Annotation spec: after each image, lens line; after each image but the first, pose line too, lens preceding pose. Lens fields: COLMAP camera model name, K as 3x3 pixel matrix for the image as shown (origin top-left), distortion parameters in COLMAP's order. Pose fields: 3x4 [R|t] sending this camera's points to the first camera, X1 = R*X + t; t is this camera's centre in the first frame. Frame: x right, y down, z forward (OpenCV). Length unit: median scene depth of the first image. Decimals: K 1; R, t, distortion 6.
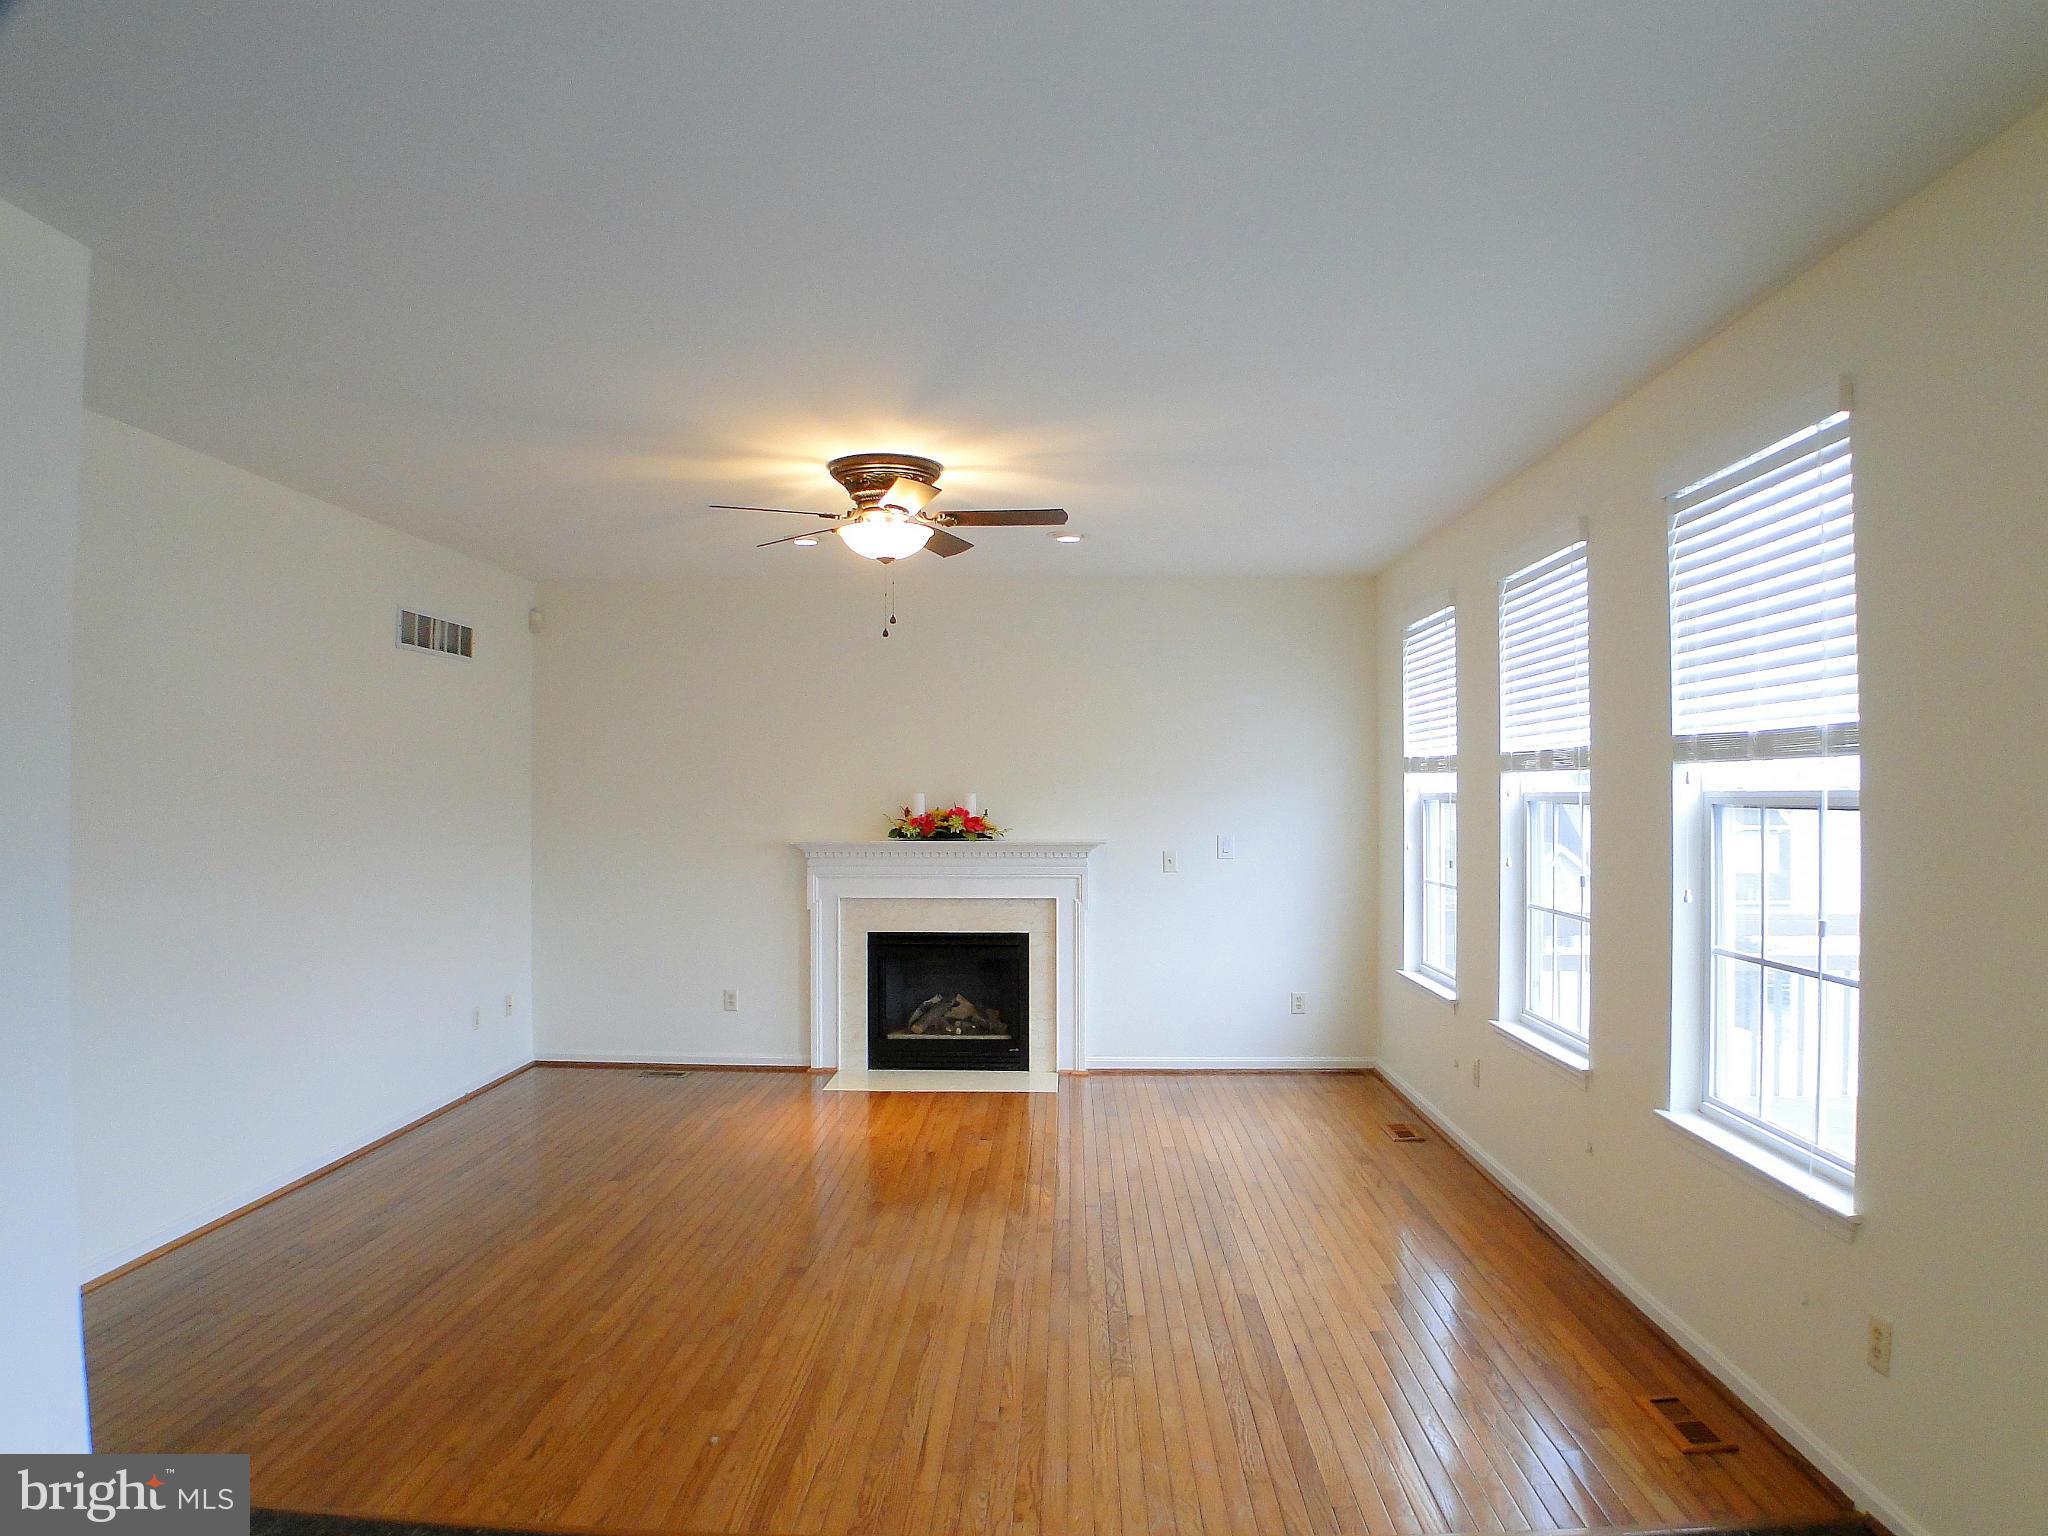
lens RADIAL K [[1330.1, 0, 1027.6], [0, 1330.1, 764.2], [0, 0, 1]] dist [-0.111929, 0.012415]
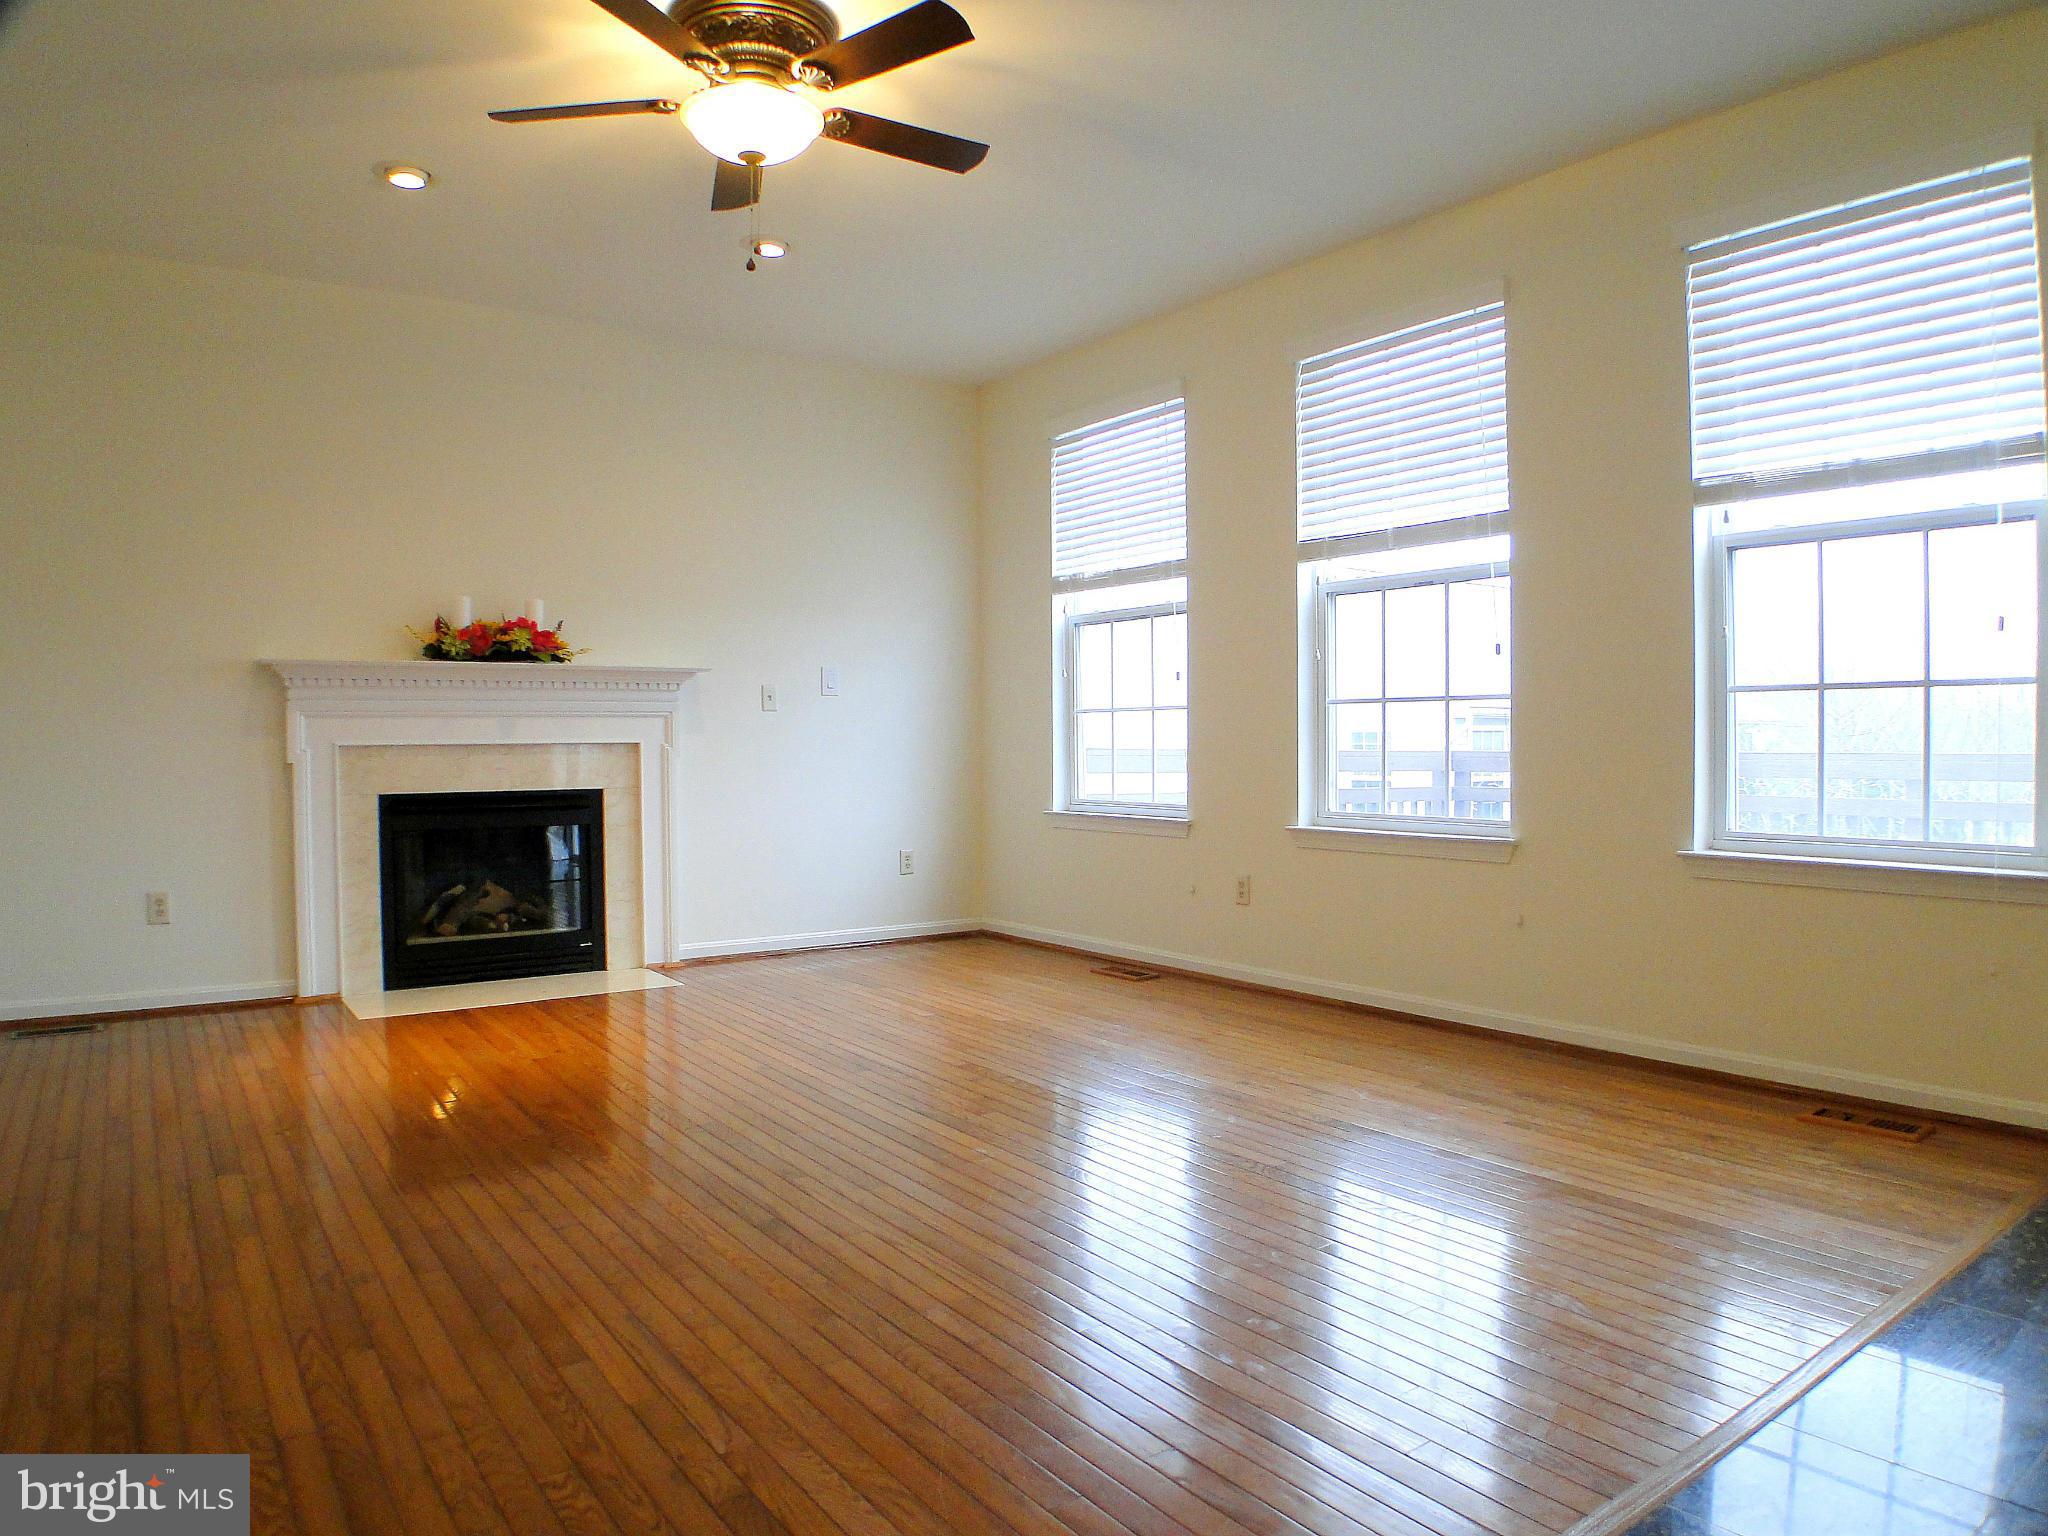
lens RADIAL K [[1330.1, 0, 1027.6], [0, 1330.1, 764.2], [0, 0, 1]] dist [-0.111929, 0.012415]
pose [[0.795153, -0.015573, 0.606208, -0.263665], [-0.007647, 0.999333, 0.035702, 0.084305], [-0.606360, -0.033024, 0.794504, 0.254327]]
